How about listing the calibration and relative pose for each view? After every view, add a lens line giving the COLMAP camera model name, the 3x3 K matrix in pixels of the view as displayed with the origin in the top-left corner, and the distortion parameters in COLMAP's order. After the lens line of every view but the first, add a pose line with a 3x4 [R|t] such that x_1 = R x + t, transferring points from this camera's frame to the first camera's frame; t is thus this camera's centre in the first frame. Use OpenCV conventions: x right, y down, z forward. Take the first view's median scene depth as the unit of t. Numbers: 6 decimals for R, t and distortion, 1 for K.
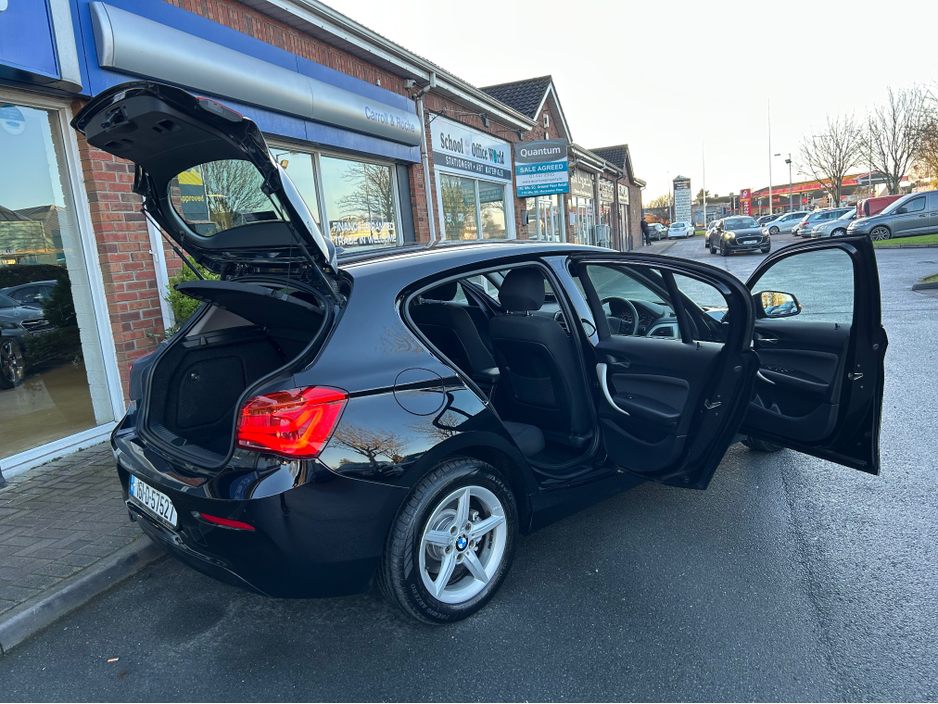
lens RADIAL K [[699.9, 0, 472.0], [0, 699.9, 354.7], [0, 0, 1]] dist [0.053985, -0.061360]
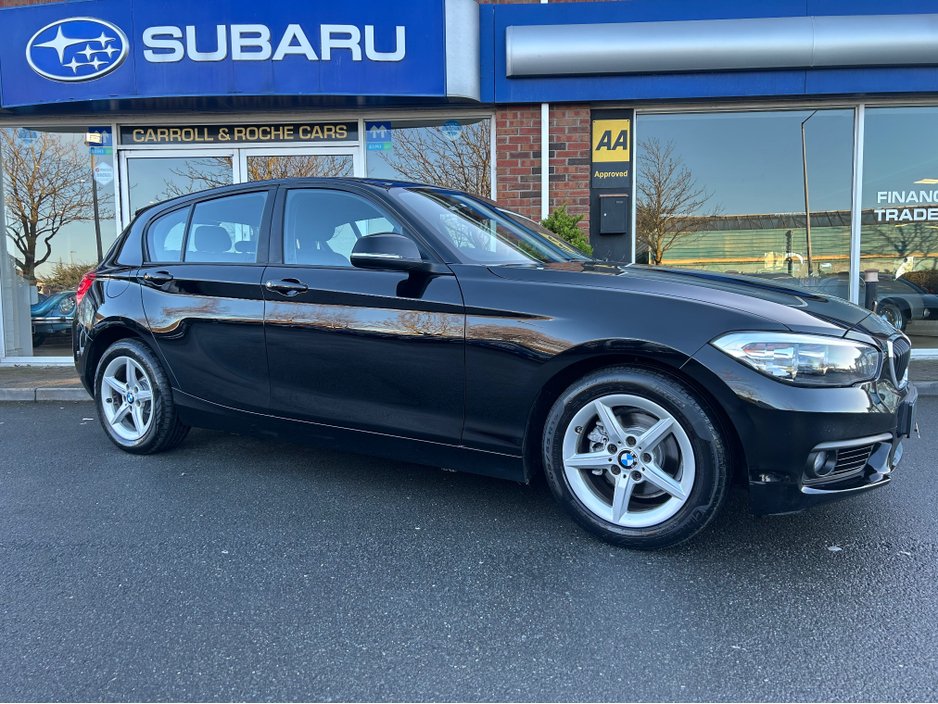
lens RADIAL K [[699.9, 0, 472.0], [0, 699.9, 354.7], [0, 0, 1]] dist [0.053985, -0.061360]
pose [[0.288585, 0.150416, -0.945565, 1.305314], [-0.161968, 0.981019, 0.106623, -0.064060], [0.943655, 0.122381, 0.307470, 1.054263]]
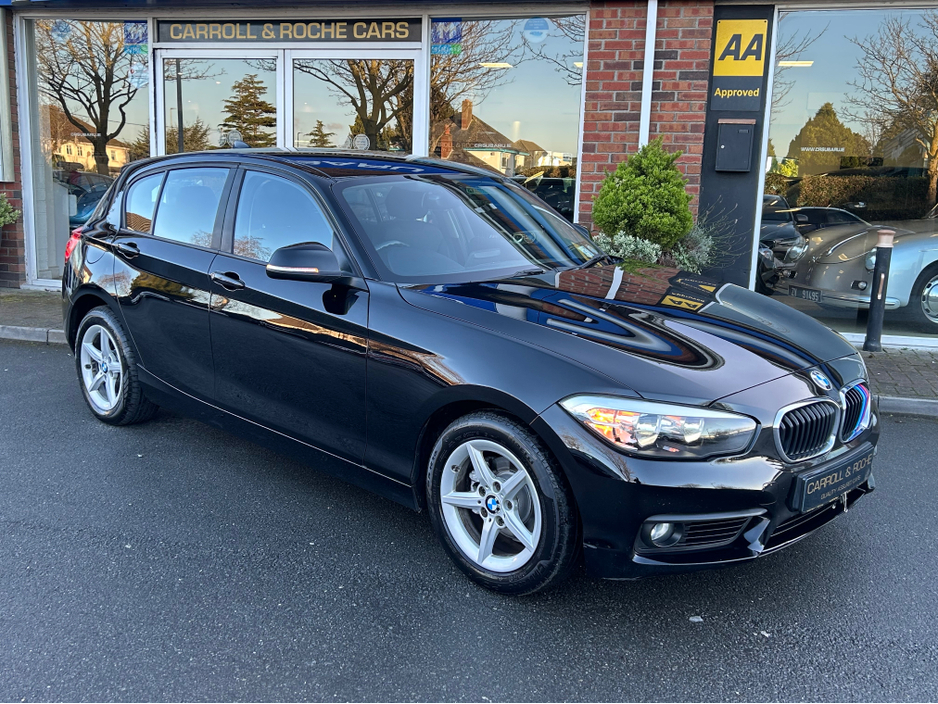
lens RADIAL K [[952.2, 0, 471.3], [0, 952.2, 355.5], [0, 0, 1]] dist [0.103491, -0.264584]
pose [[0.077684, 0.259164, -0.962704, 1.603914], [-0.194145, 0.951069, 0.240366, -0.296904], [0.977892, 0.168231, 0.124198, 1.284252]]
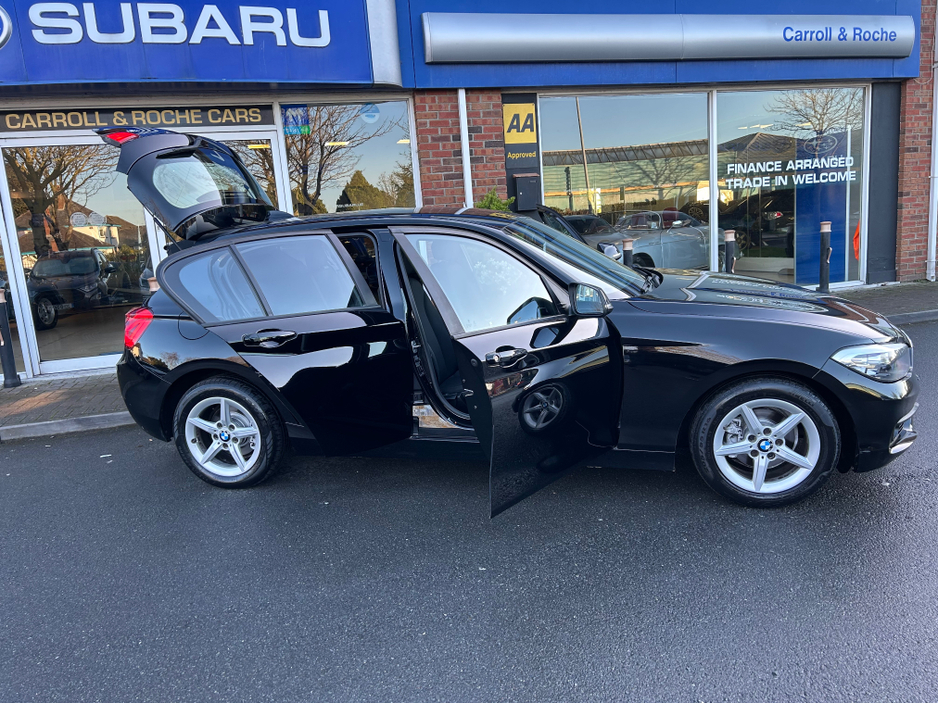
lens RADIAL K [[700.2, 0, 476.4], [0, 700.2, 354.6], [0, 0, 1]] dist [0.051205, -0.059183]
pose [[0.576632, 0.187557, -0.795184, 1.202099], [-0.106041, 0.982241, 0.154782, -0.143749], [0.810093, -0.004930, 0.586280, 0.513403]]
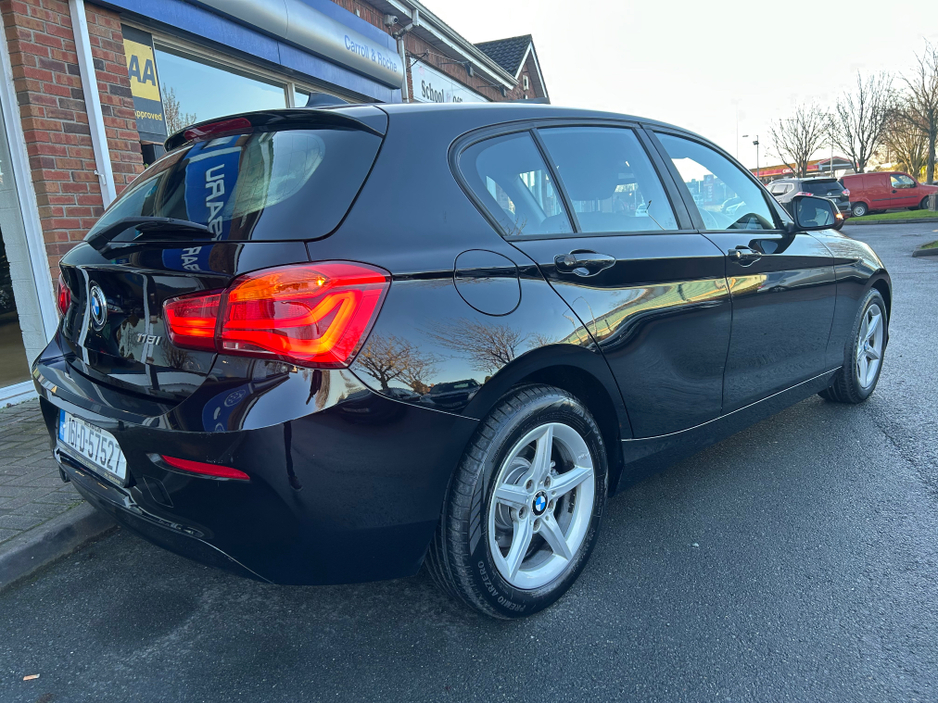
lens RADIAL K [[703.0, 0, 469.0], [0, 703.0, 352.0], [0, 0, 1]] dist [0.056368, -0.065420]
pose [[0.998897, 0.003373, 0.046828, -0.104981], [-0.004336, 0.999781, 0.020472, 0.089959], [-0.046749, -0.020653, 0.998693, 0.264640]]
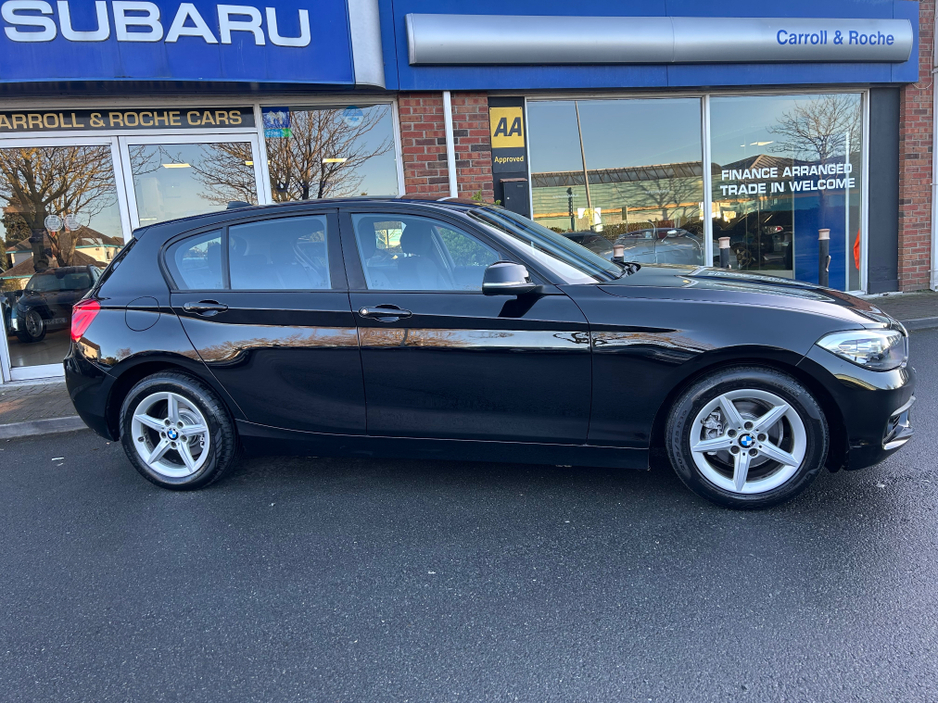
lens RADIAL K [[699.9, 0, 472.0], [0, 699.9, 354.7], [0, 0, 1]] dist [0.053985, -0.061360]
pose [[0.565478, 0.162867, -0.808523, 1.188012], [-0.106165, 0.986527, 0.124472, -0.091017], [0.817902, 0.015450, 0.575150, 0.612812]]
